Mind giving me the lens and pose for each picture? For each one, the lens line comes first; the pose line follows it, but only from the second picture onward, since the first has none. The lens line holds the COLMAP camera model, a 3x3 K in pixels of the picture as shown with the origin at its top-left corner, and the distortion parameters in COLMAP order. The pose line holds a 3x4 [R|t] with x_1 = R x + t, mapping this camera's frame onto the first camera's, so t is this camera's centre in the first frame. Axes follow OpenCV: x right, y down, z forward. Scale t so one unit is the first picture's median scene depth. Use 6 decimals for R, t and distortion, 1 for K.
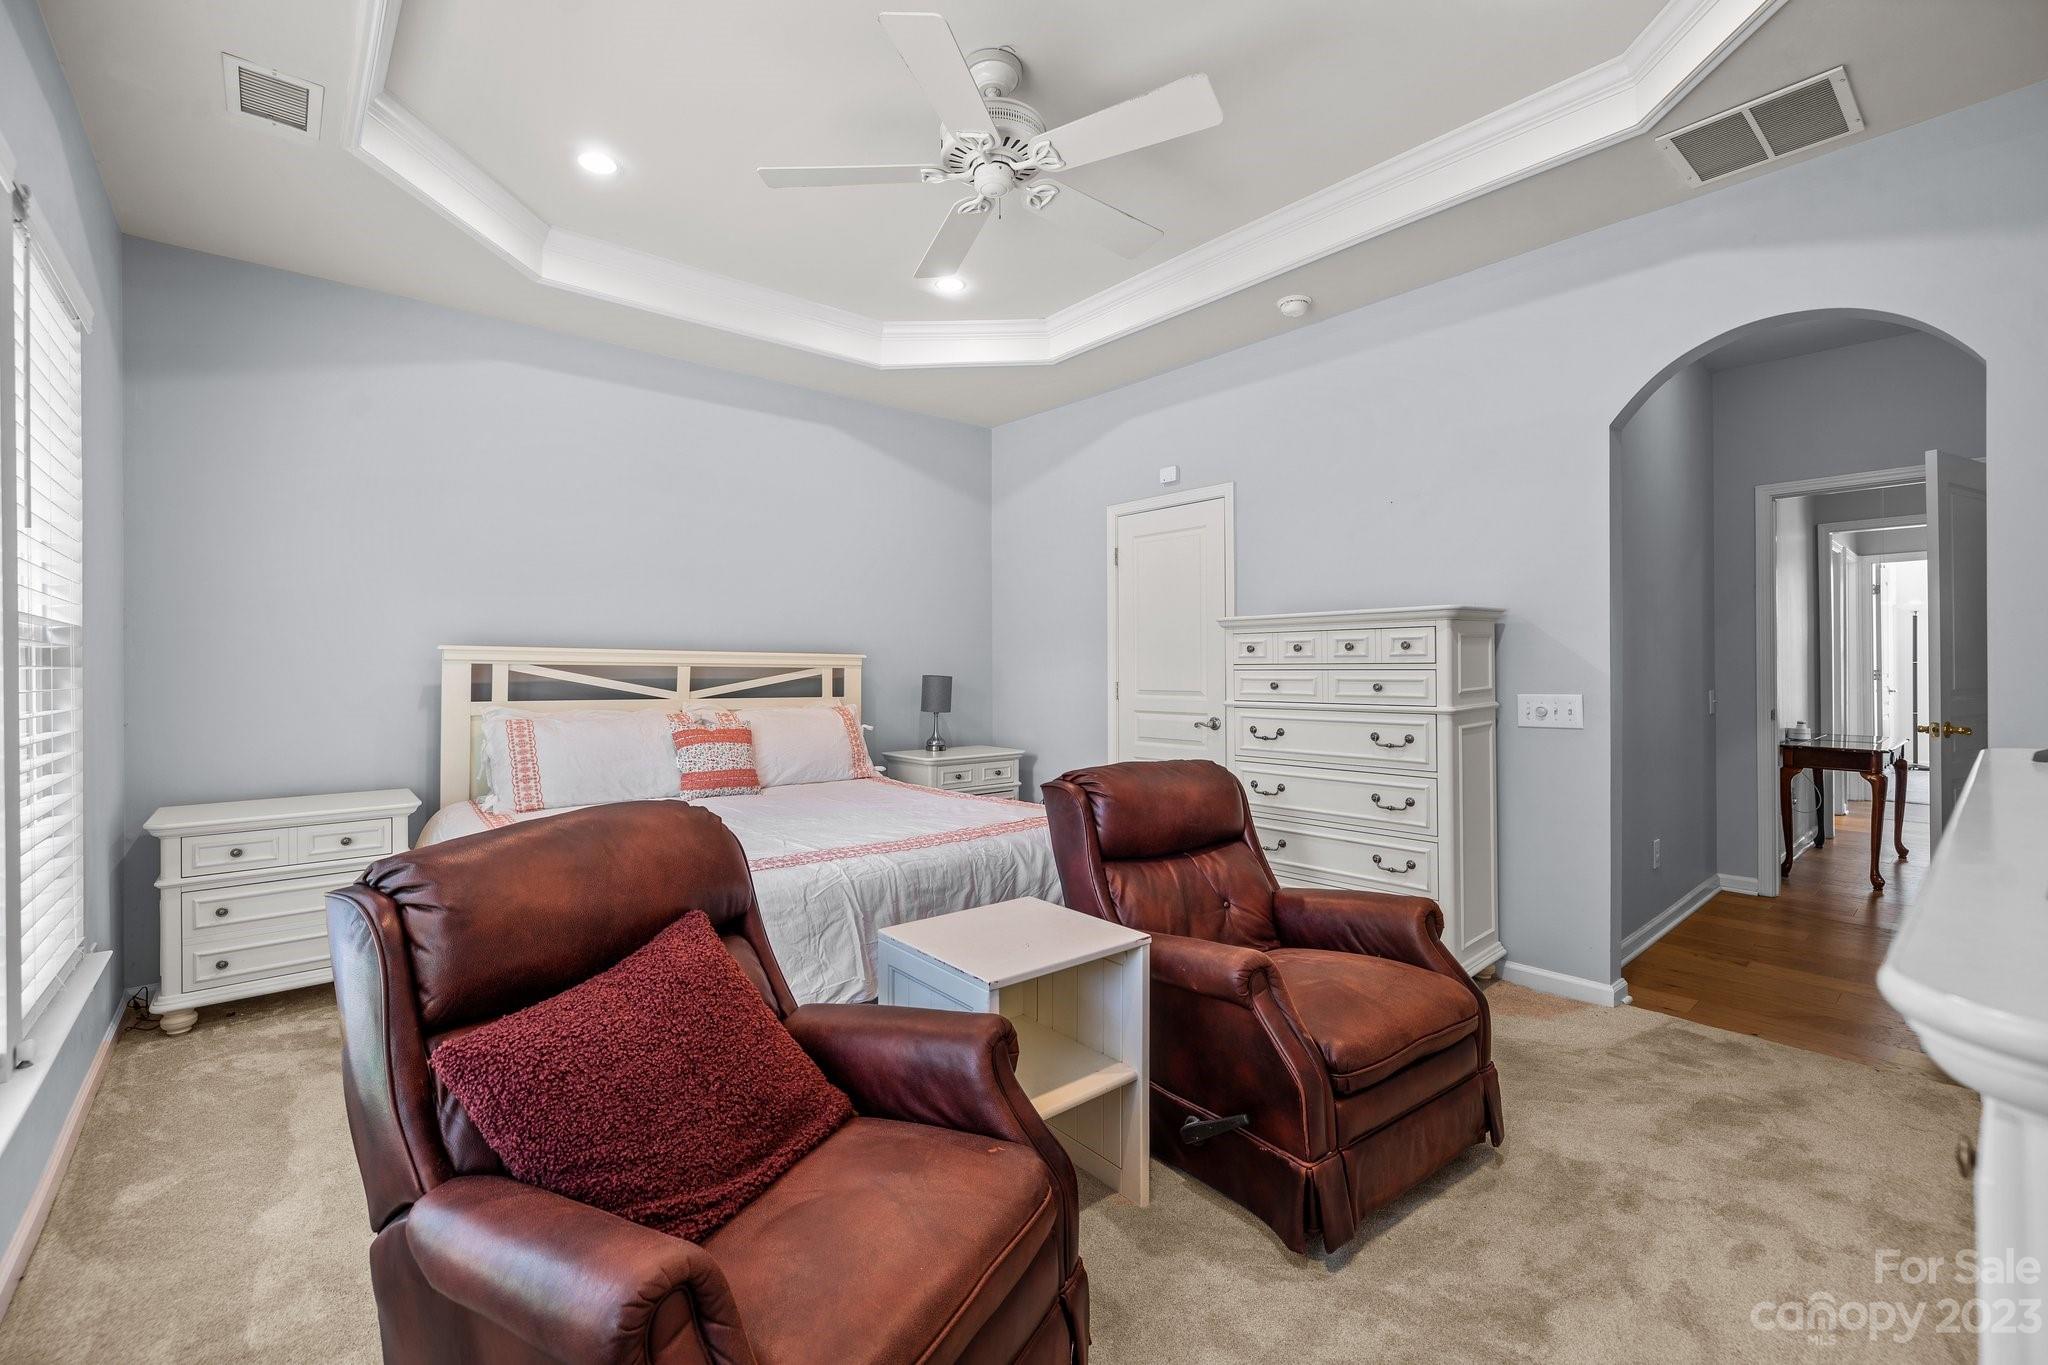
lens RADIAL K [[873.7, 0, 1024.0], [0, 873.7, 673.3], [0, 0, 1]] dist [-0.001649, 0.001409]
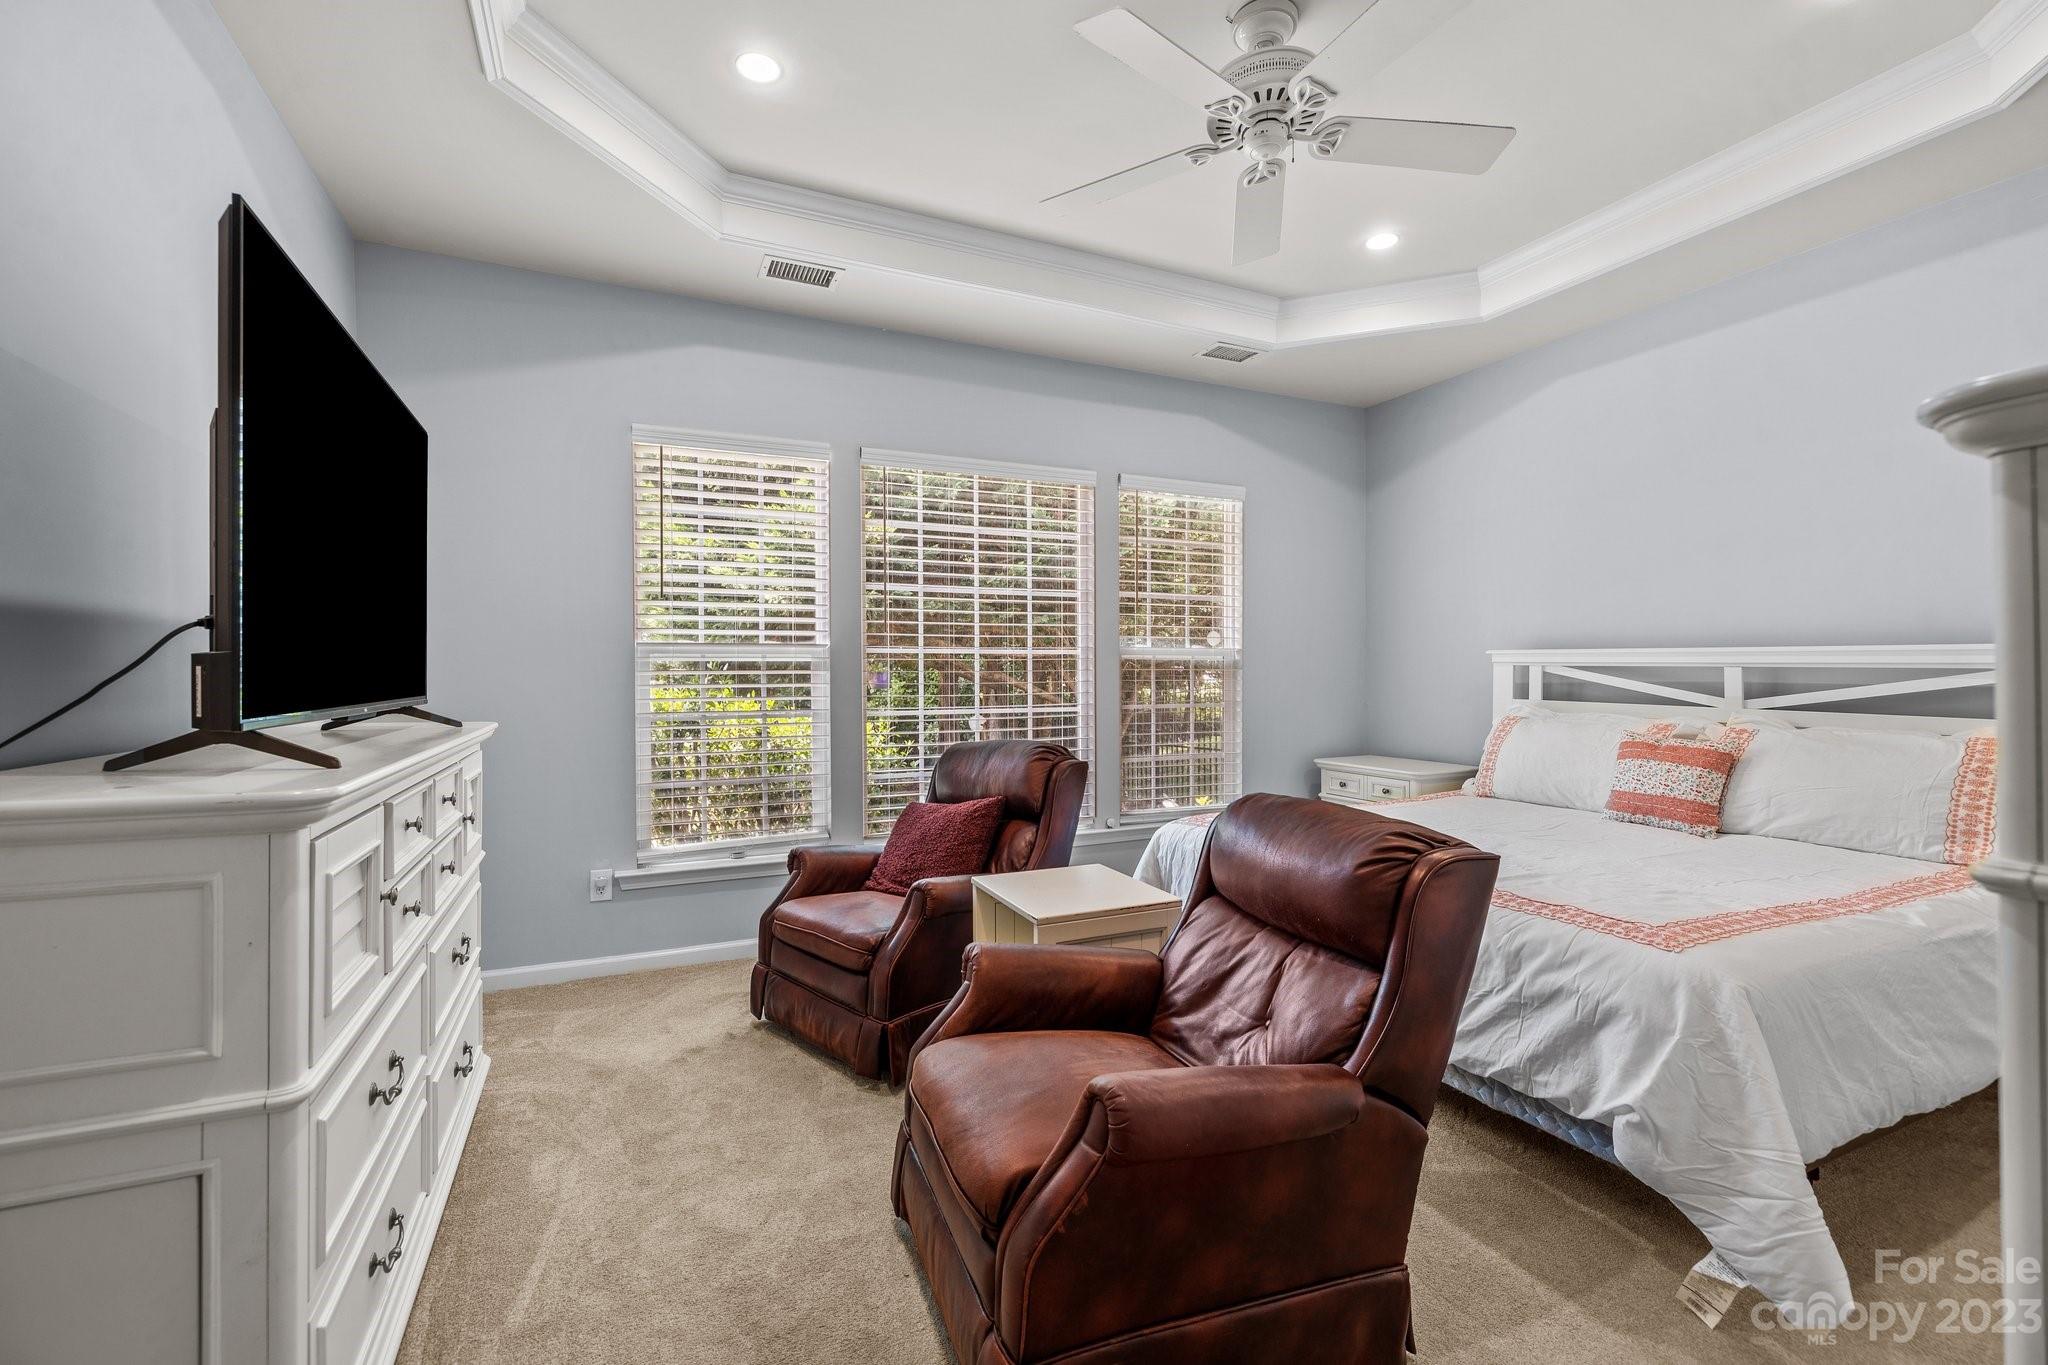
lens RADIAL K [[873.7, 0, 1018.1], [0, 873.7, 669.6], [0, 0, 1]] dist [-0.001649, 0.001409]
pose [[-0.273961, 0.004827, -0.961729, 0.613116], [0.000282, 0.999988, 0.004939, -0.011114], [0.961741, 0.001082, -0.273959, 0.666761]]
